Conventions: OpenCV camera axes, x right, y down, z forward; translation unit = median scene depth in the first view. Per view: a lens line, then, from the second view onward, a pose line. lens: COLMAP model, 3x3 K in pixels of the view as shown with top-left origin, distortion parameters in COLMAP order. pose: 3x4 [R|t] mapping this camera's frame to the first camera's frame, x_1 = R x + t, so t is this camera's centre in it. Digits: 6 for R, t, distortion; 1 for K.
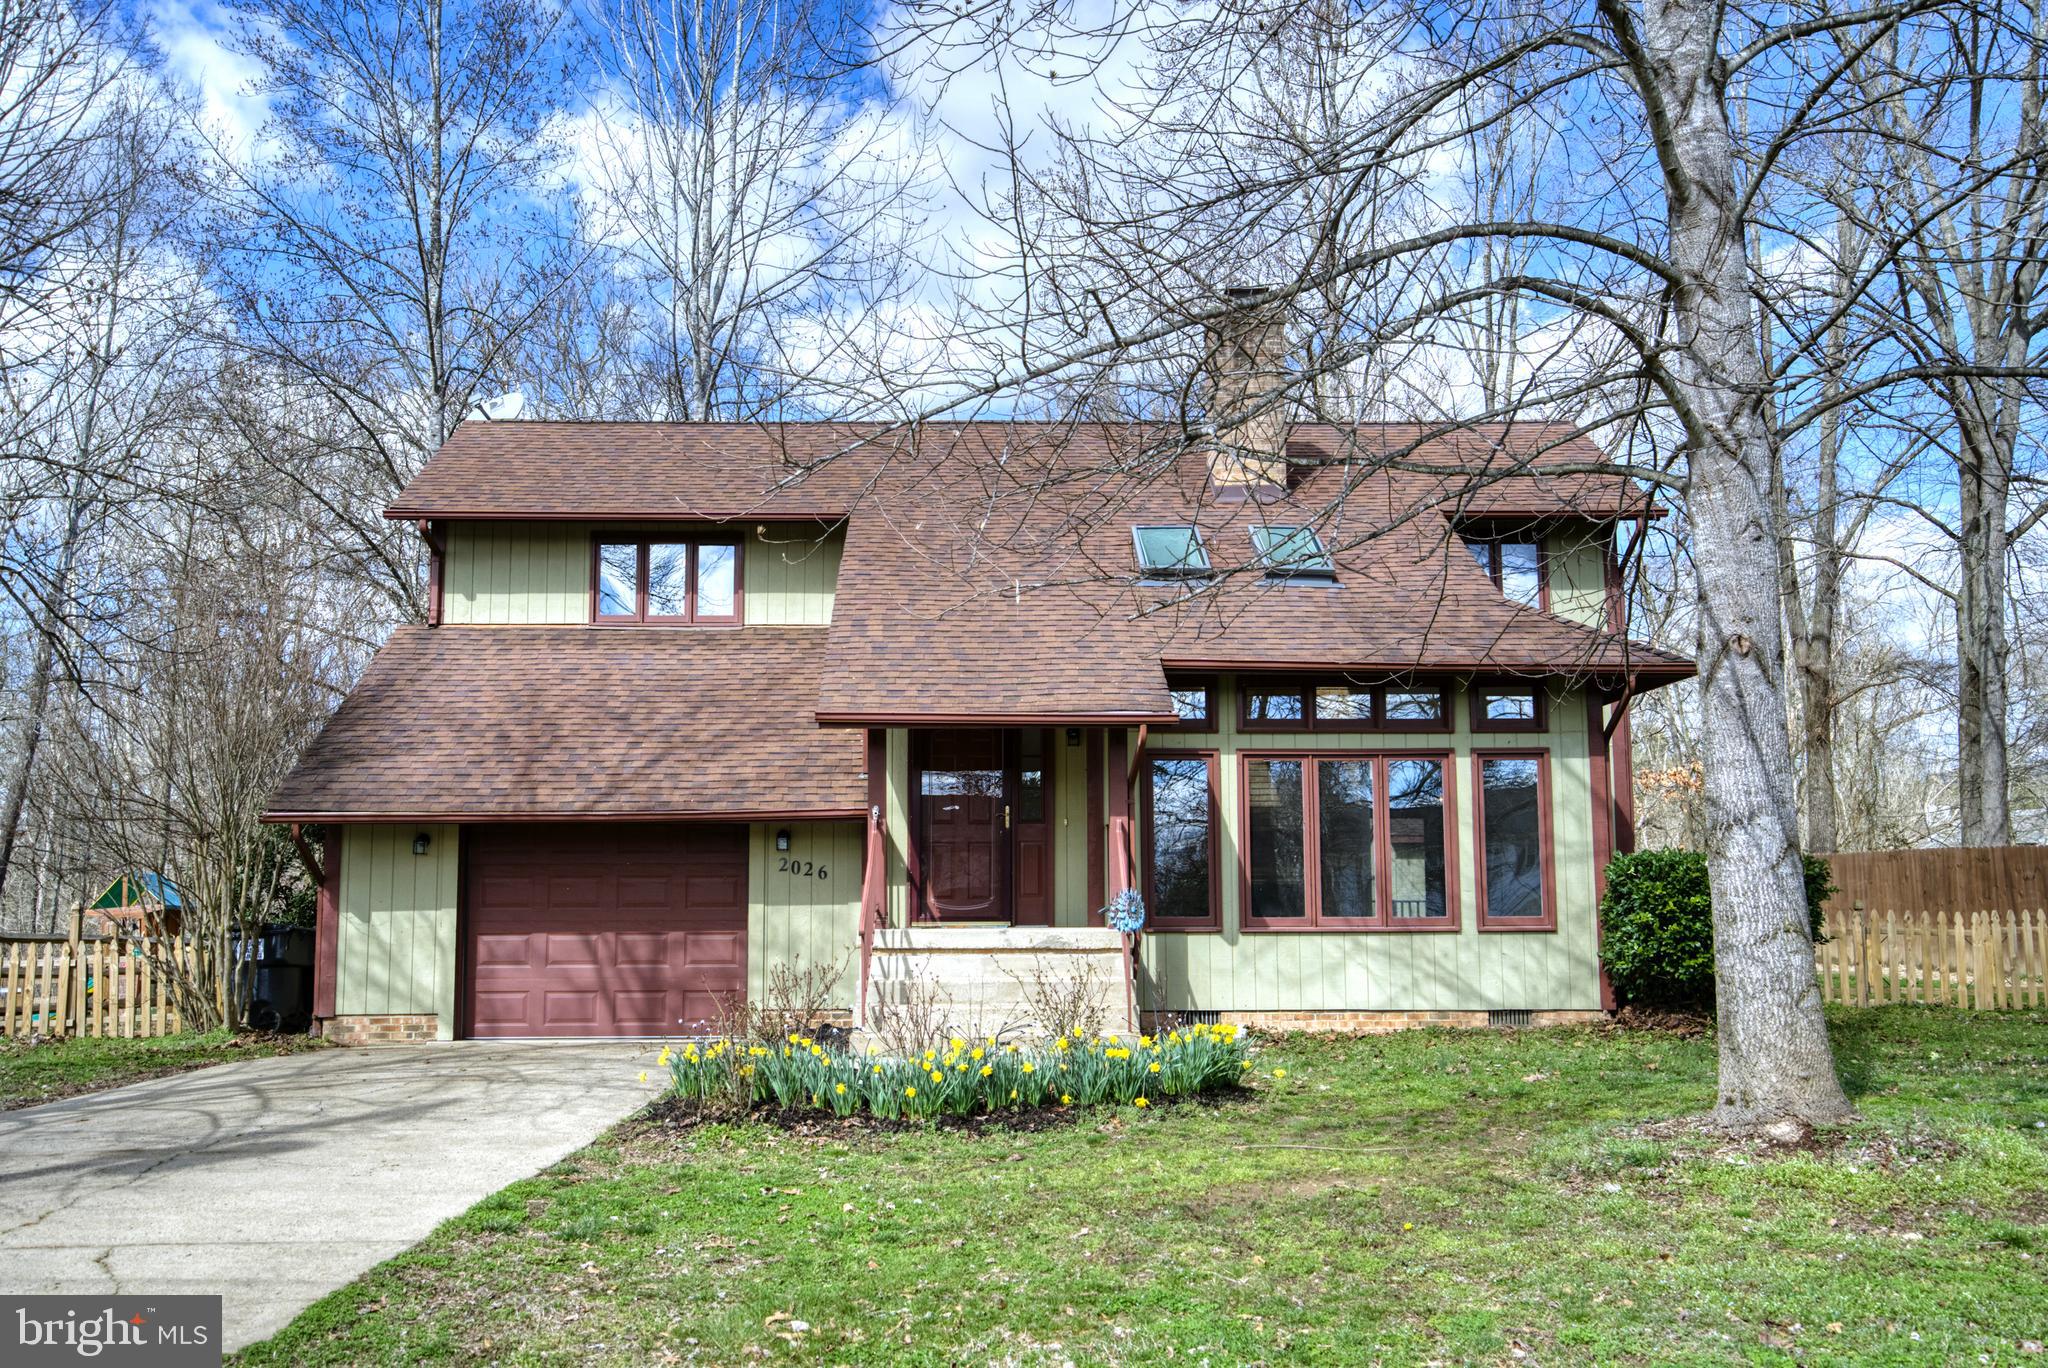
lens RADIAL K [[1977.4, 0, 1024.1], [0, 1977.4, 683.1], [0, 0, 1]] dist [0.077092, 0.000000]
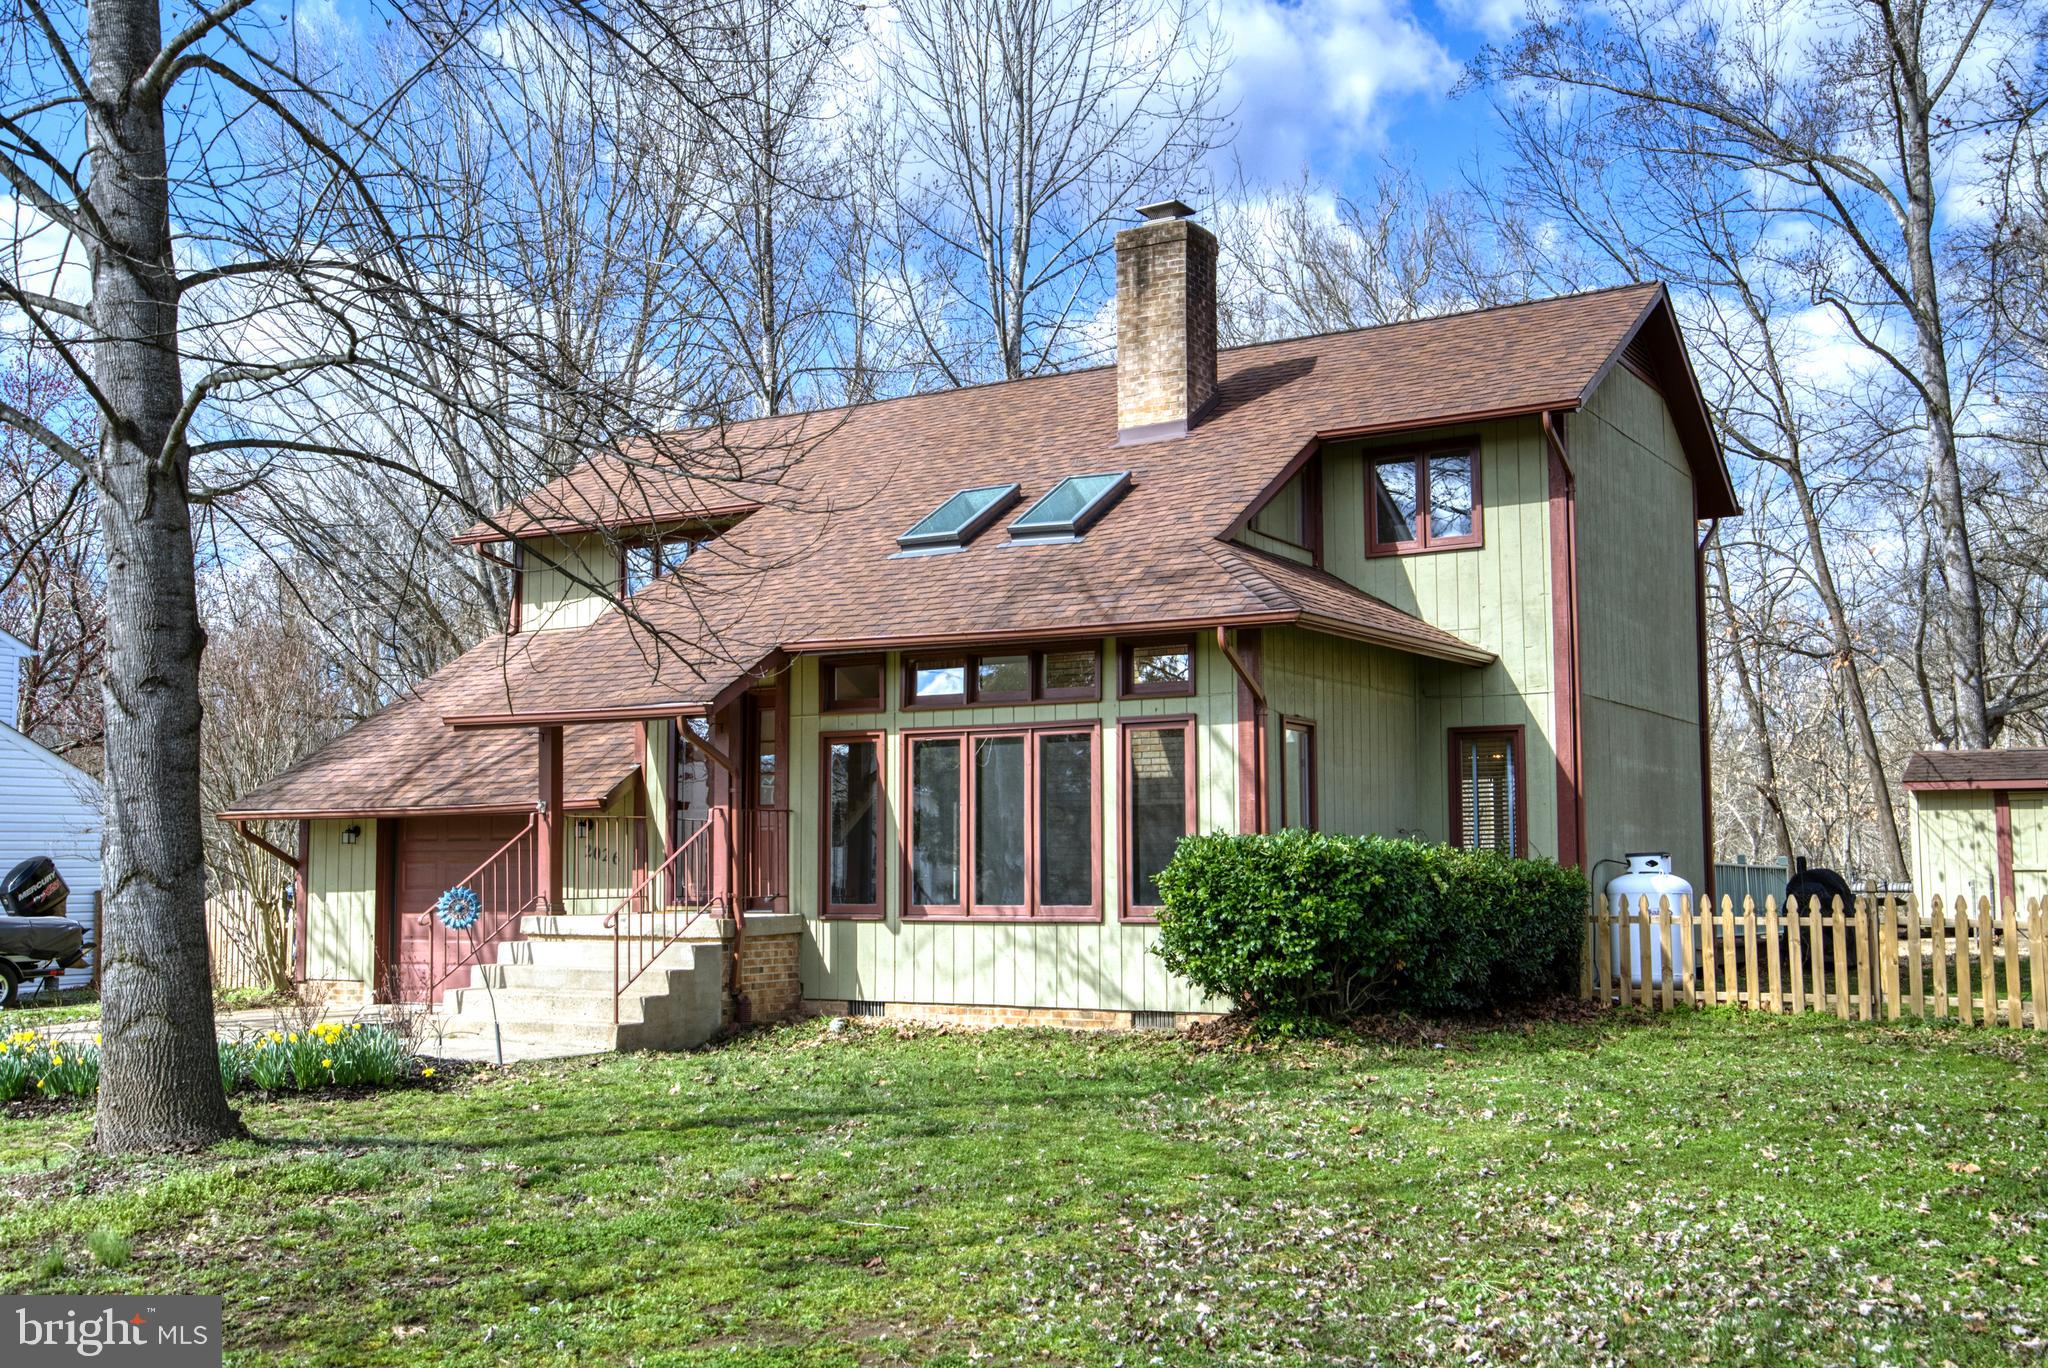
lens RADIAL K [[2100.0, 0, 1023.0], [0, 2100.0, 692.6], [0, 0, 1]] dist [0.092377, 0.000000]
pose [[0.829439, -0.045232, -0.556763, 0.724348], [0.068032, 0.997476, 0.020315, -0.000375], [0.554439, -0.054728, 0.830423, 0.196902]]
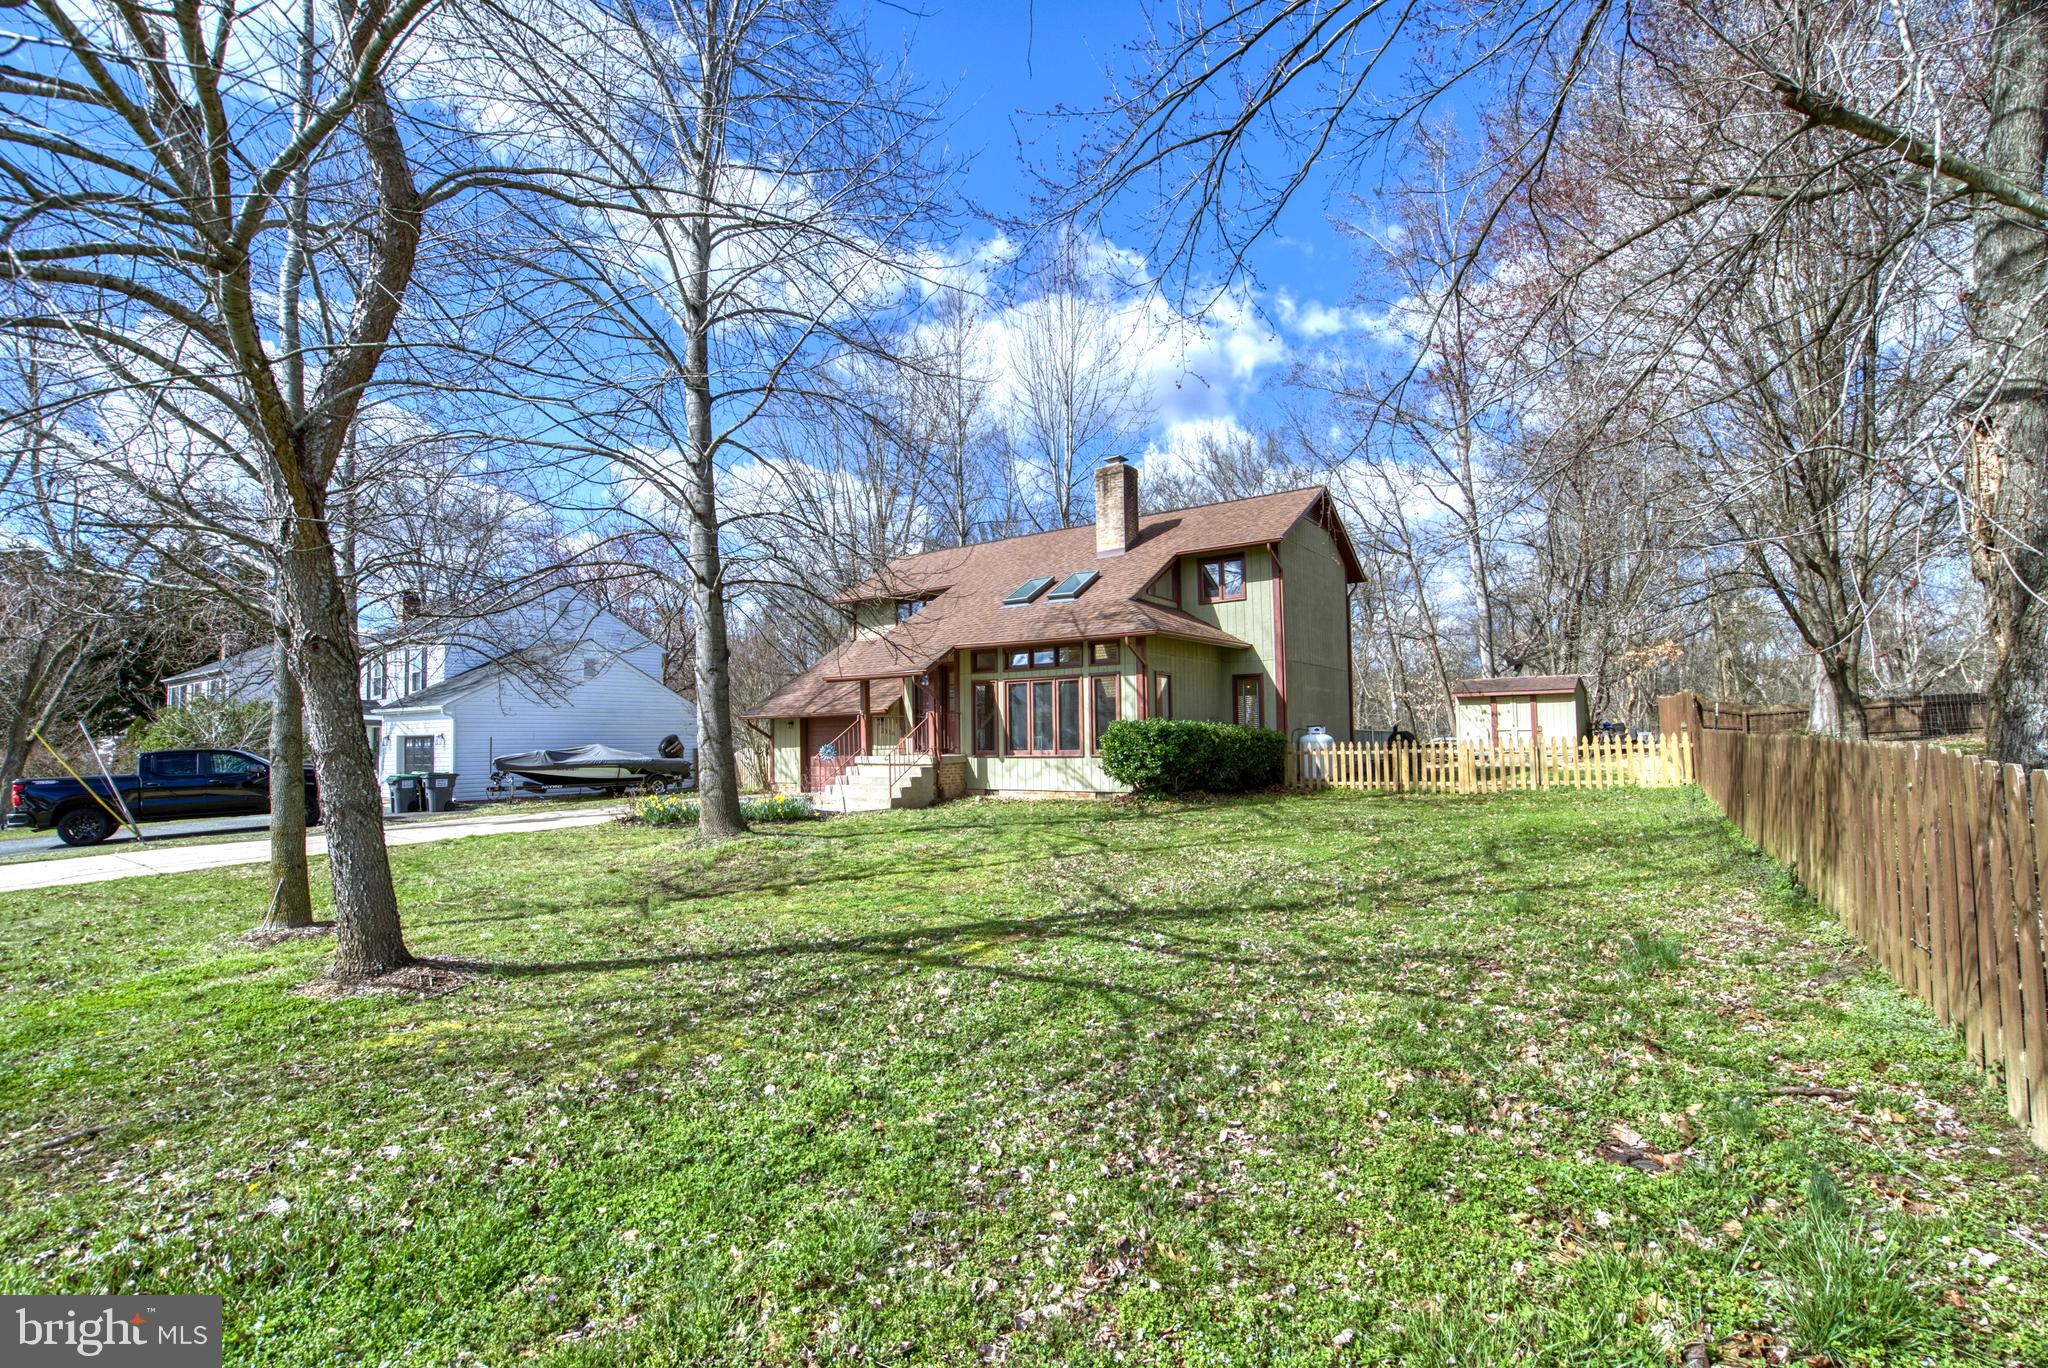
lens RADIAL K [[974.1, 0, 1026.1], [0, 974.1, 693.7], [0, 0, 1]] dist [-0.038554, 0.012494]
pose [[0.784114, -0.036478, -0.619544, 0.845955], [0.087145, 0.994852, 0.051718, -0.006810], [0.614468, -0.094543, 0.783256, 0.116162]]
